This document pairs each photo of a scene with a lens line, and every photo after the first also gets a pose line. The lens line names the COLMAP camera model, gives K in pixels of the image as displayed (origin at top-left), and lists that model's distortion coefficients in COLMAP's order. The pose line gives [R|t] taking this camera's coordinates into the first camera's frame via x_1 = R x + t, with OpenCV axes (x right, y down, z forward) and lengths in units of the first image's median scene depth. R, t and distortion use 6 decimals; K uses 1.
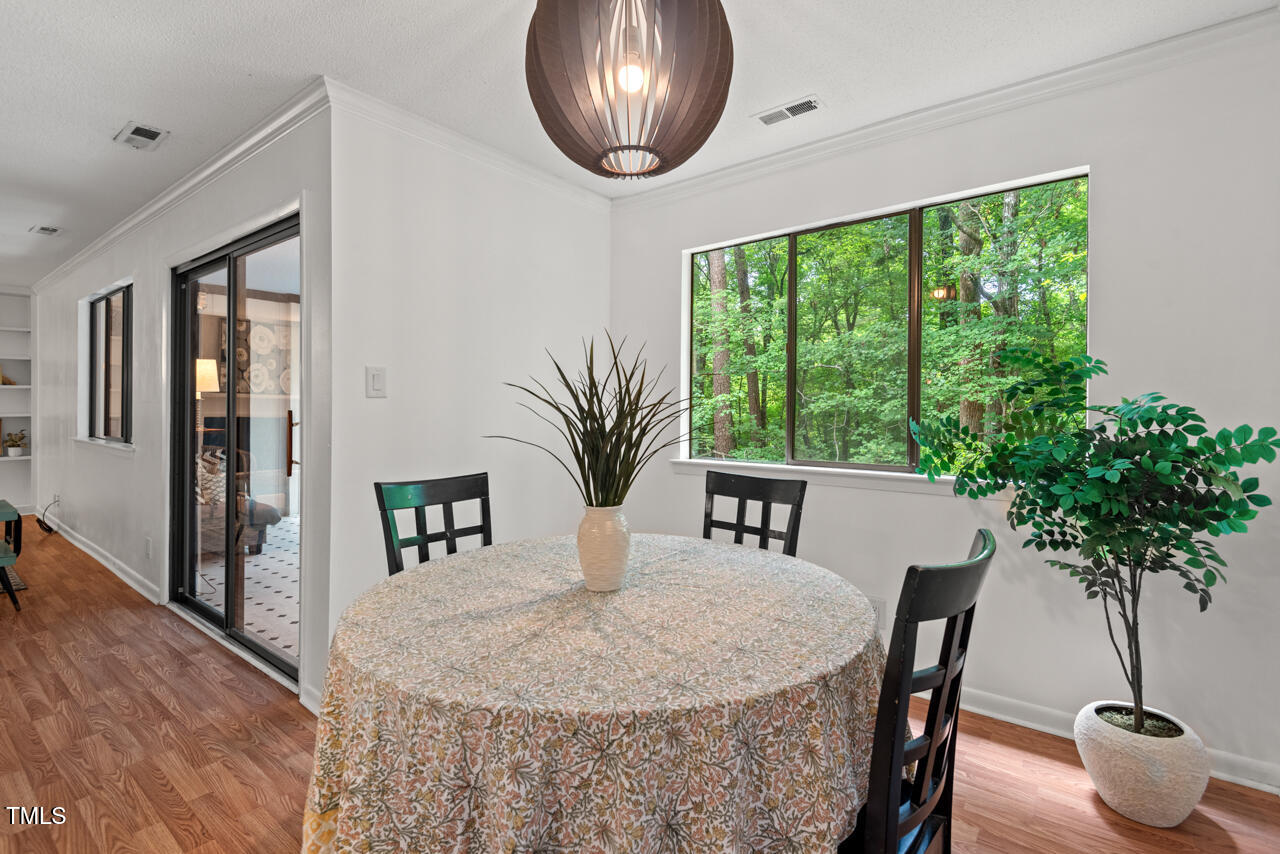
lens RADIAL K [[587.7, 0, 641.0], [0, 587.7, 414.5], [0, 0, 1]] dist [0.003436, 0.000288]
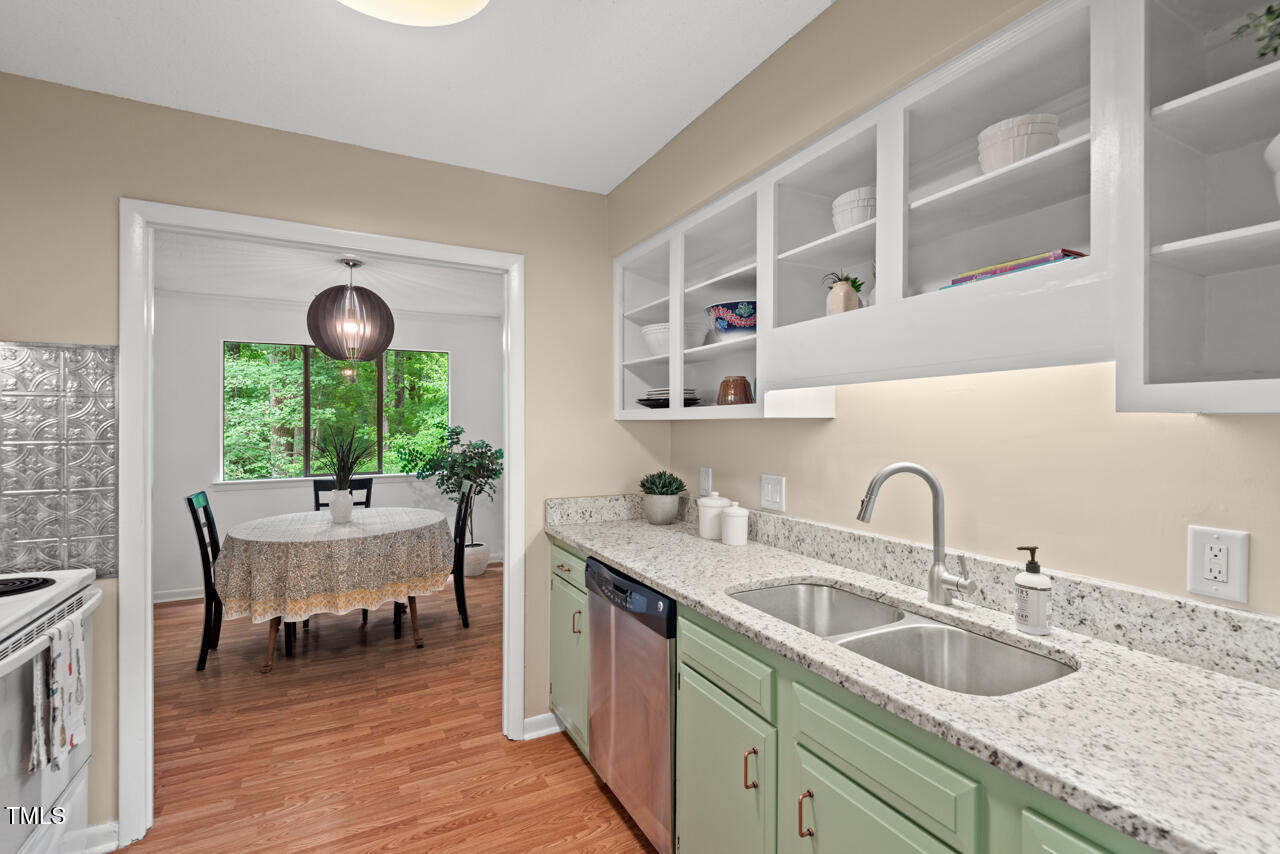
lens RADIAL K [[587.7, 0, 641.0], [0, 587.7, 414.5], [0, 0, 1]] dist [0.003436, 0.000288]
pose [[0.410707, 0.011903, 0.911690, -1.822146], [0.013137, 0.999734, -0.018970, -0.105805], [-0.911673, 0.019768, 0.410441, -1.218843]]
